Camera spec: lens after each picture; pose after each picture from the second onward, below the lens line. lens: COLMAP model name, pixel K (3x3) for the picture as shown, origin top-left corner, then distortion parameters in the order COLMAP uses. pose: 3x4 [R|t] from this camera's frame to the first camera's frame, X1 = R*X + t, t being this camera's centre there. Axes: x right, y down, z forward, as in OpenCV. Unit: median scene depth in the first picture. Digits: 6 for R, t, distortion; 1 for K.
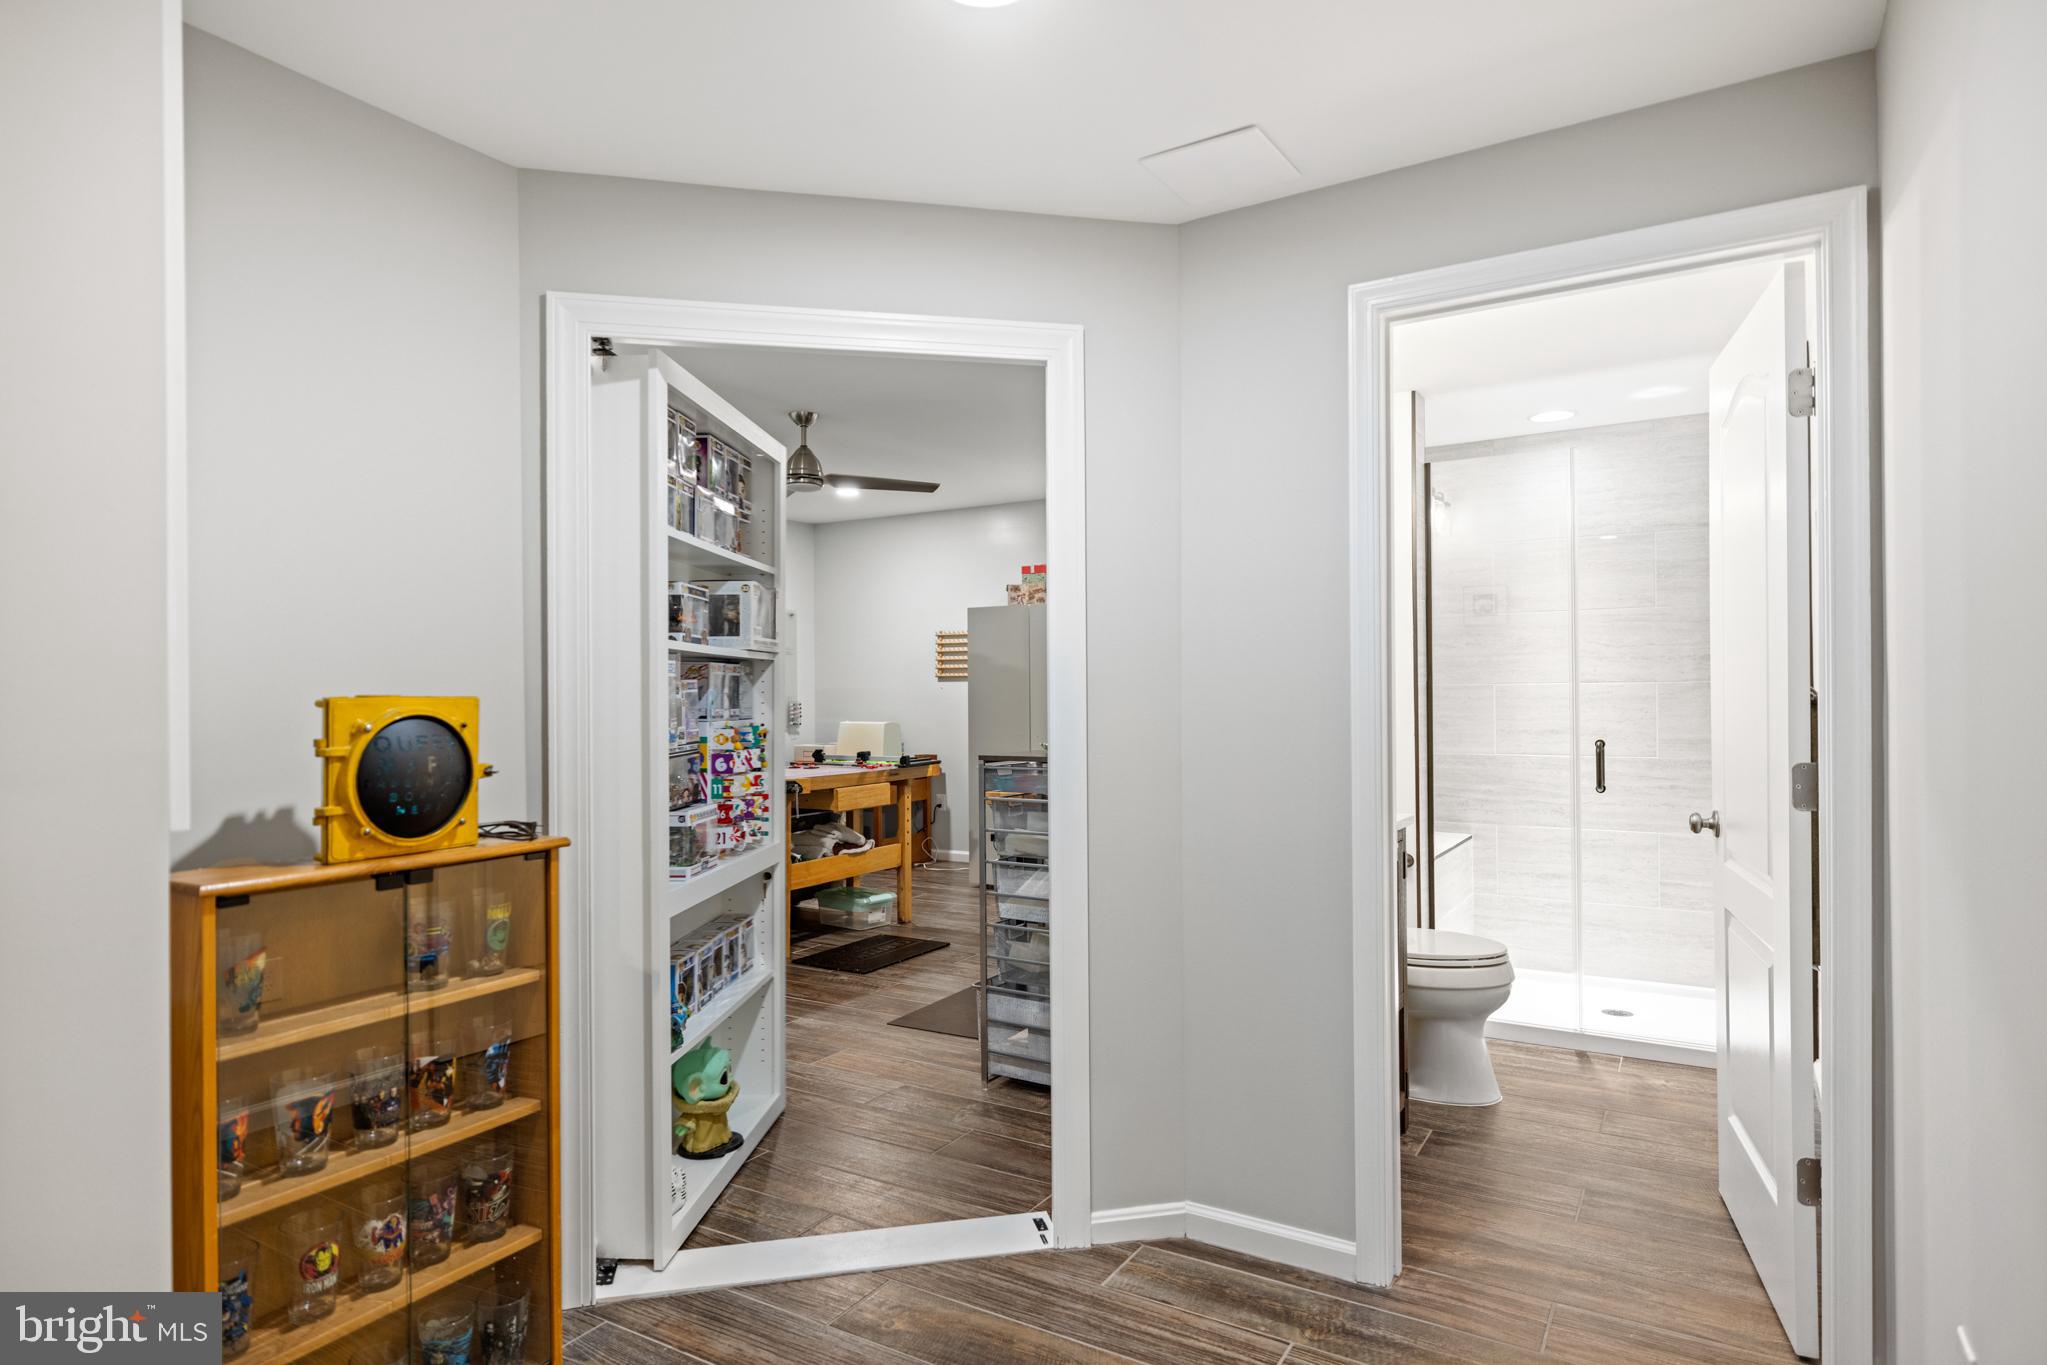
lens RADIAL K [[1190.9, 0, 1024.2], [0, 1190.9, 684.0], [0, 0, 1]] dist [0.000789, 0.002338]
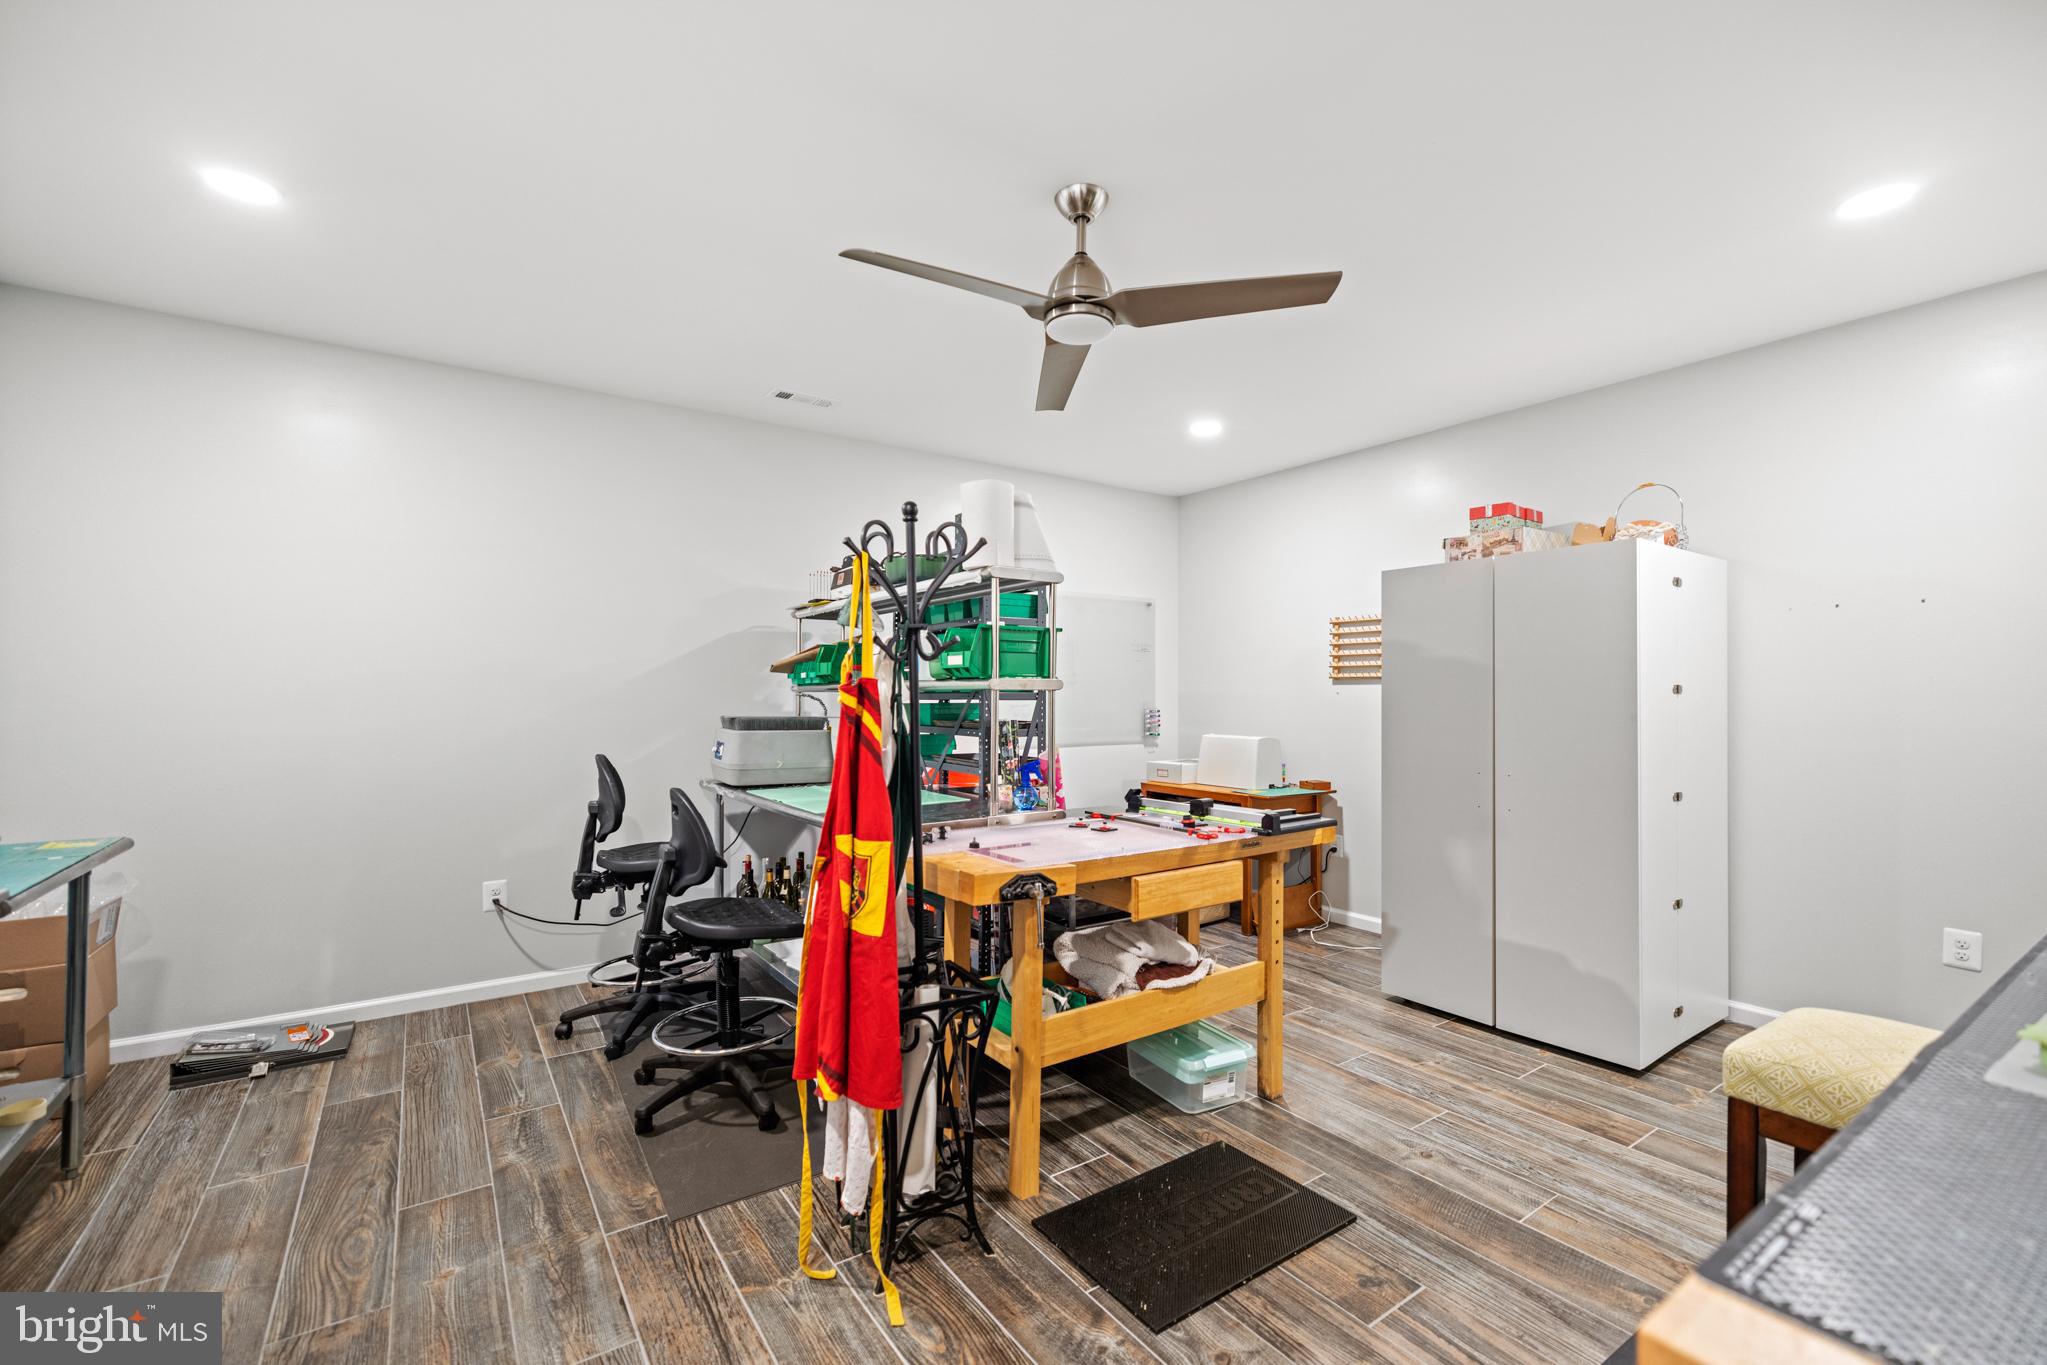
lens RADIAL K [[870.0, 0, 1027.2], [0, 870.0, 684.2], [0, 0, 1]] dist [0.001296, 0.000890]
pose [[0.917964, 0.004666, -0.396637, -0.042477], [-0.006469, 0.999974, -0.003210, 0.001106], [0.396612, 0.005513, 0.917970, 0.566895]]
